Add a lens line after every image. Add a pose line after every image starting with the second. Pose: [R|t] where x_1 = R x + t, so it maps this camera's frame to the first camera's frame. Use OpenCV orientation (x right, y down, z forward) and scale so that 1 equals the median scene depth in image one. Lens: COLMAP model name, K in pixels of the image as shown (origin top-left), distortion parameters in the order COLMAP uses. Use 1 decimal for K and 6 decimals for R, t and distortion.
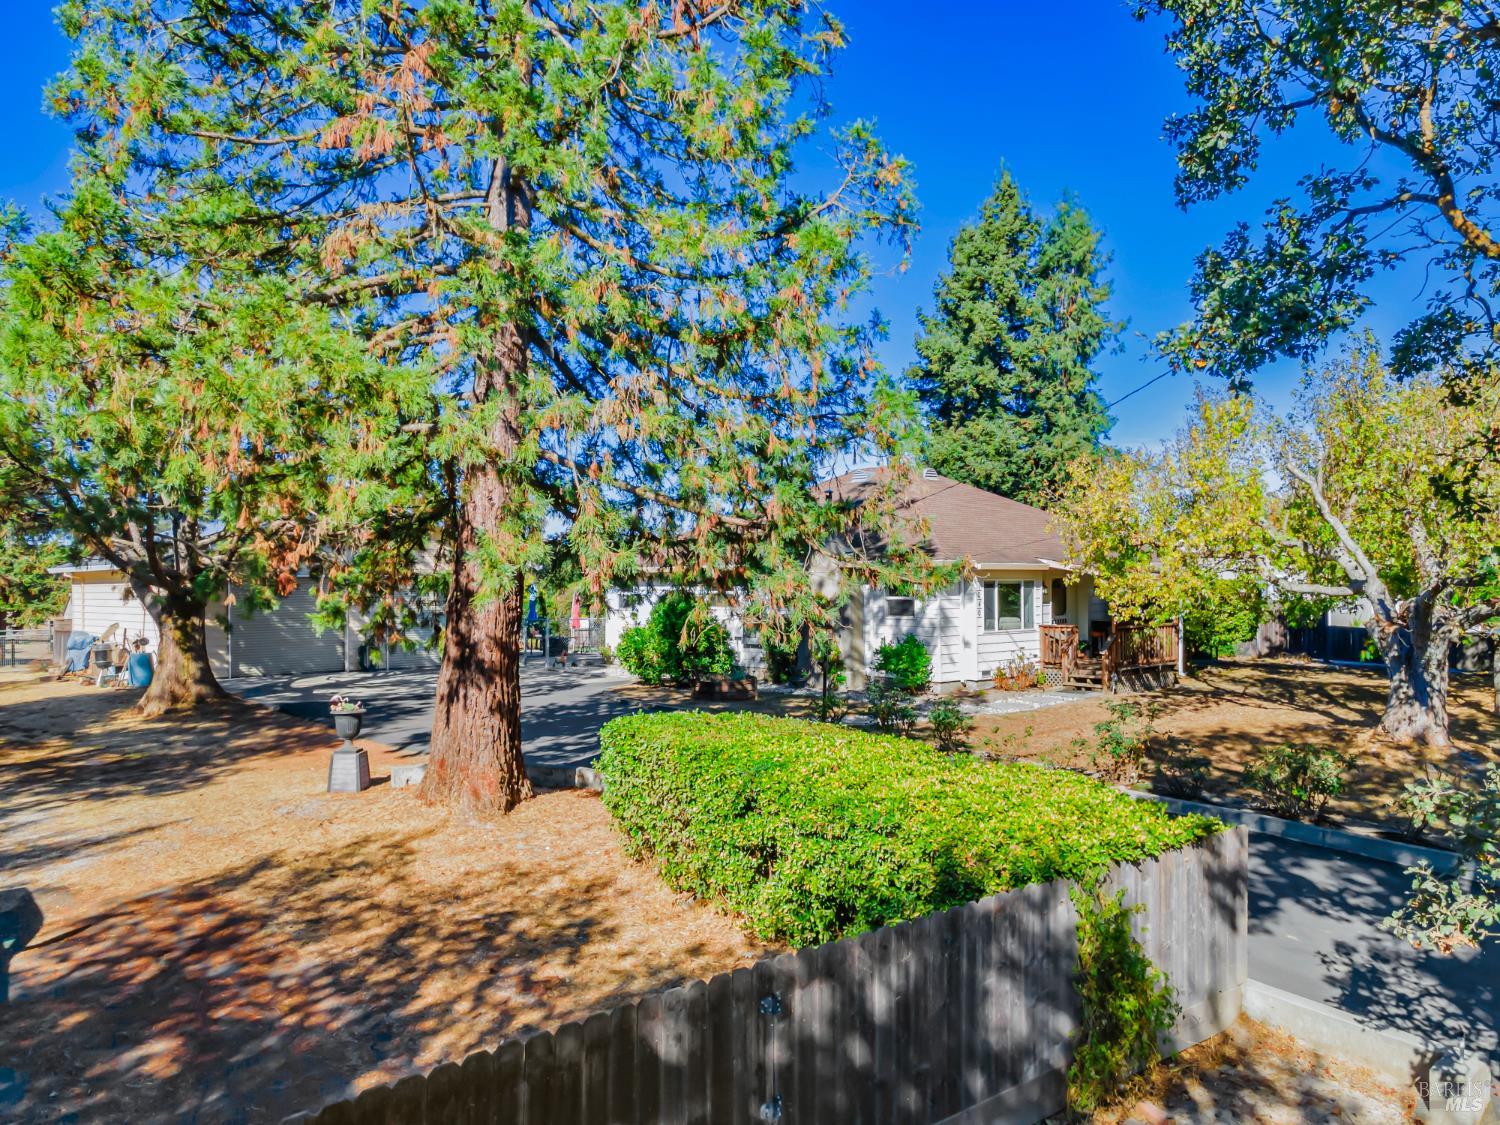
lens RADIAL K [[1101.3, 0, 749.0], [0, 1101.3, 559.9], [0, 0, 1]] dist [0.031989, 0.012873]
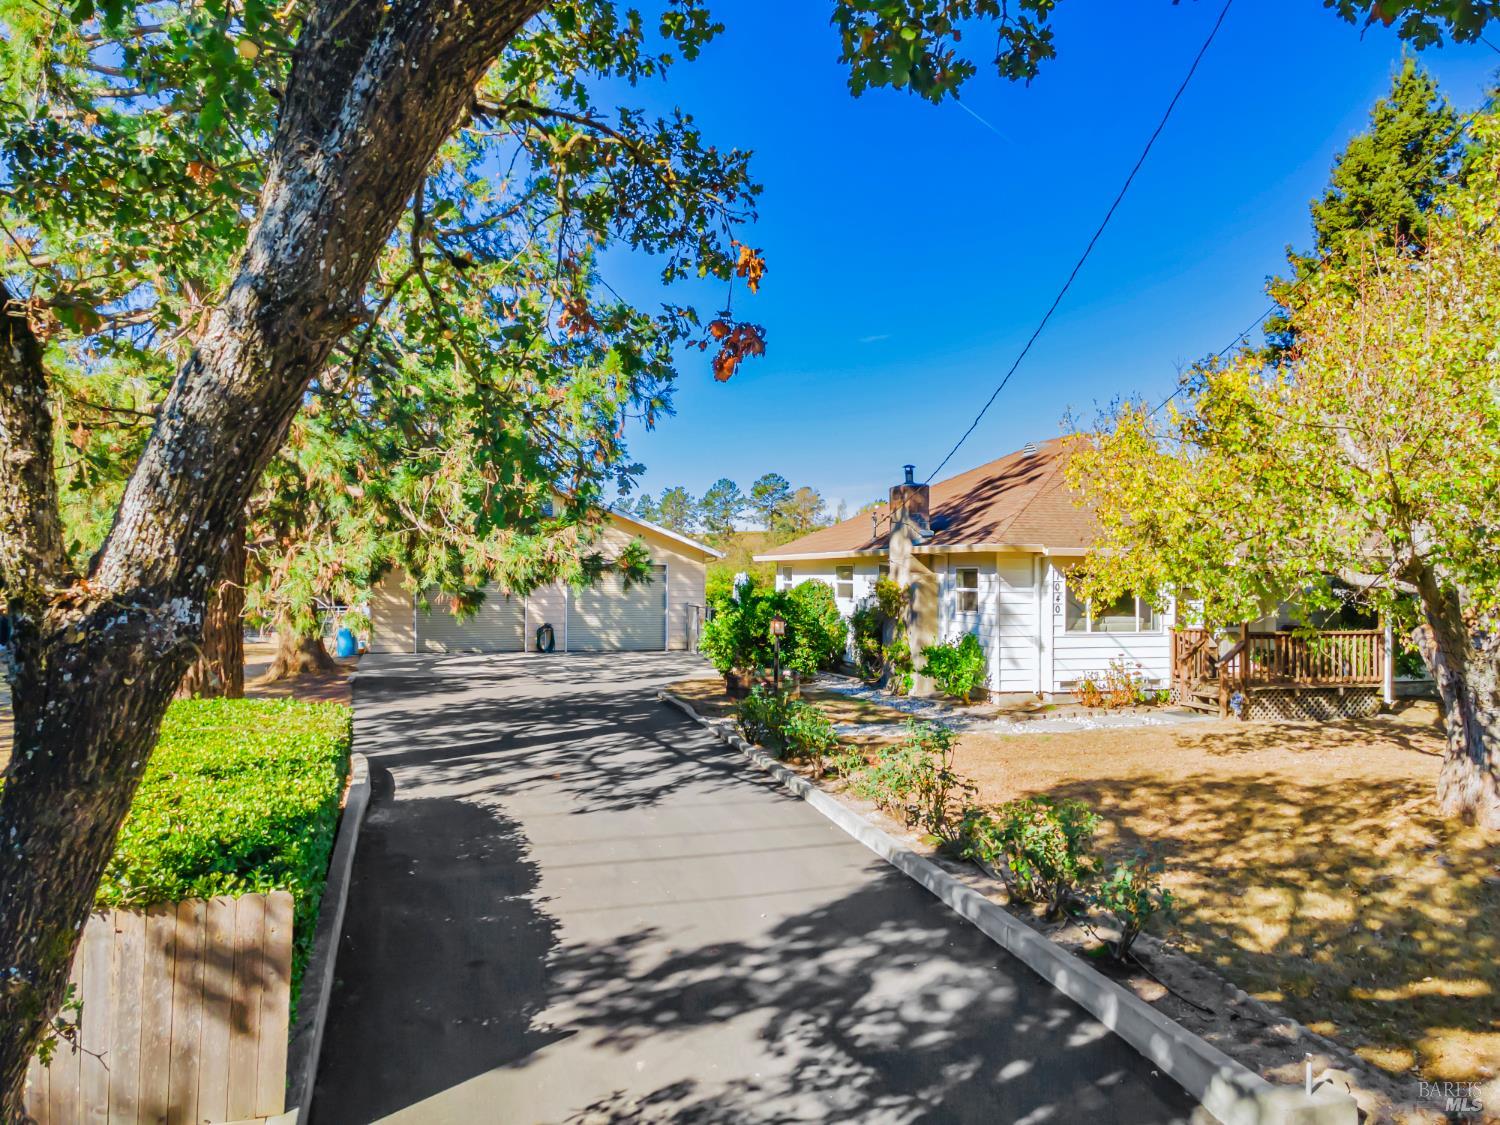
lens RADIAL K [[1101.3, 0, 745.2], [0, 1101.3, 556.8], [0, 0, 1]] dist [0.031989, 0.012873]
pose [[0.902302, 0.003919, -0.431087, 0.350962], [-0.002835, 0.999991, 0.003156, 0.007486], [0.431095, -0.001625, 0.902305, 0.165491]]
